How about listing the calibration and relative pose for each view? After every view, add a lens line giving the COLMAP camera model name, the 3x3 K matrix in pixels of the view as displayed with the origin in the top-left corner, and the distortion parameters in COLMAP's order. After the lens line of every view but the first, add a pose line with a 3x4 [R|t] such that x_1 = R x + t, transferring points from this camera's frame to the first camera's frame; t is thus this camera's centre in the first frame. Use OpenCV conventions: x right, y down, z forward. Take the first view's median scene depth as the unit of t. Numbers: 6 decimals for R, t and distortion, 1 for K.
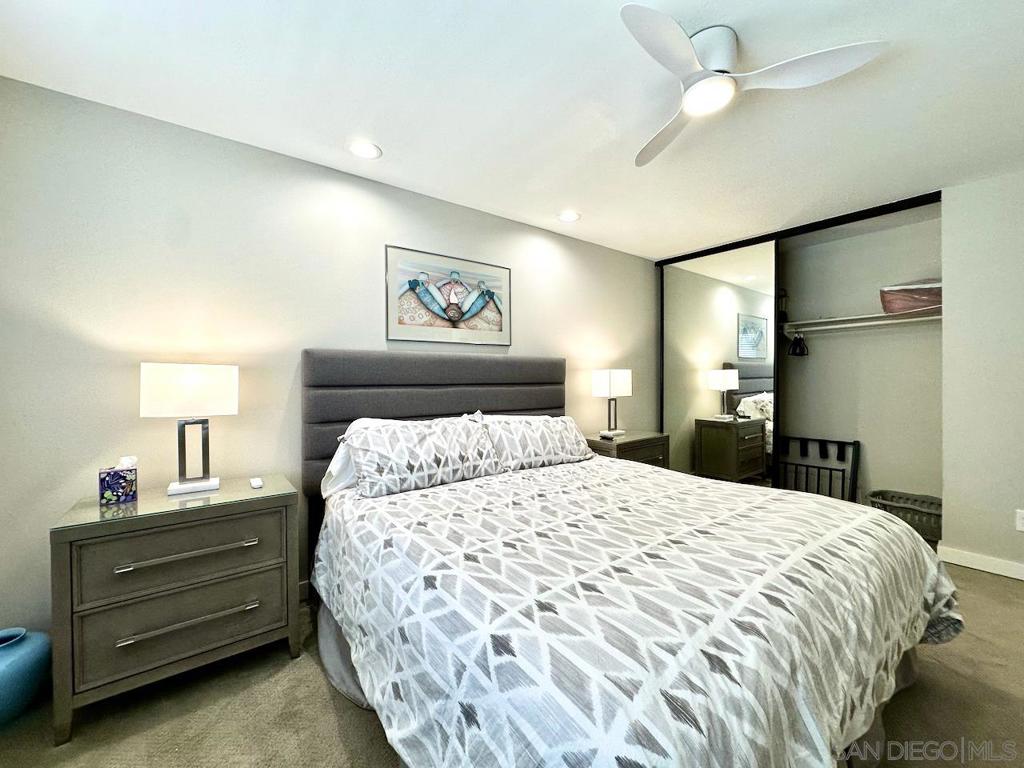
lens RADIAL K [[408.7, 0, 509.3], [0, 408.7, 380.6], [0, 0, 1]] dist [-0.005680, 0.000935]
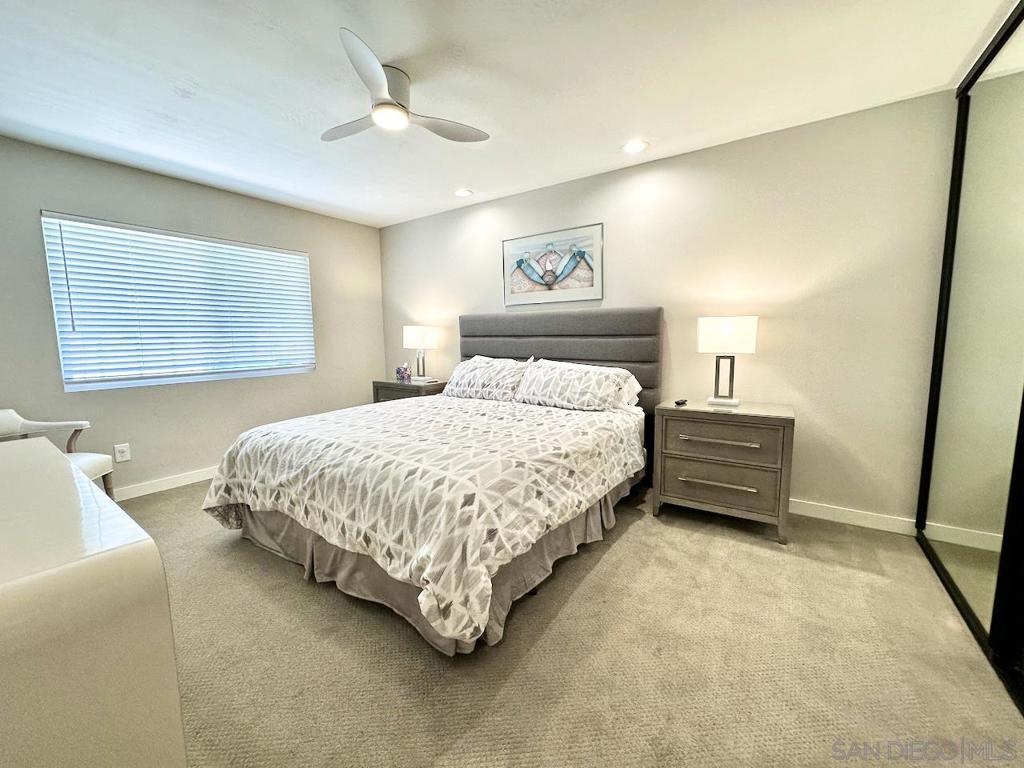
lens RADIAL K [[408.7, 0, 509.6], [0, 408.7, 386.6], [0, 0, 1]] dist [-0.005680, 0.000935]
pose [[0.321351, 0.135392, -0.937231, 1.044802], [0.018414, 0.988646, 0.149133, -0.025335], [0.946781, -0.065182, 0.315209, 0.466134]]
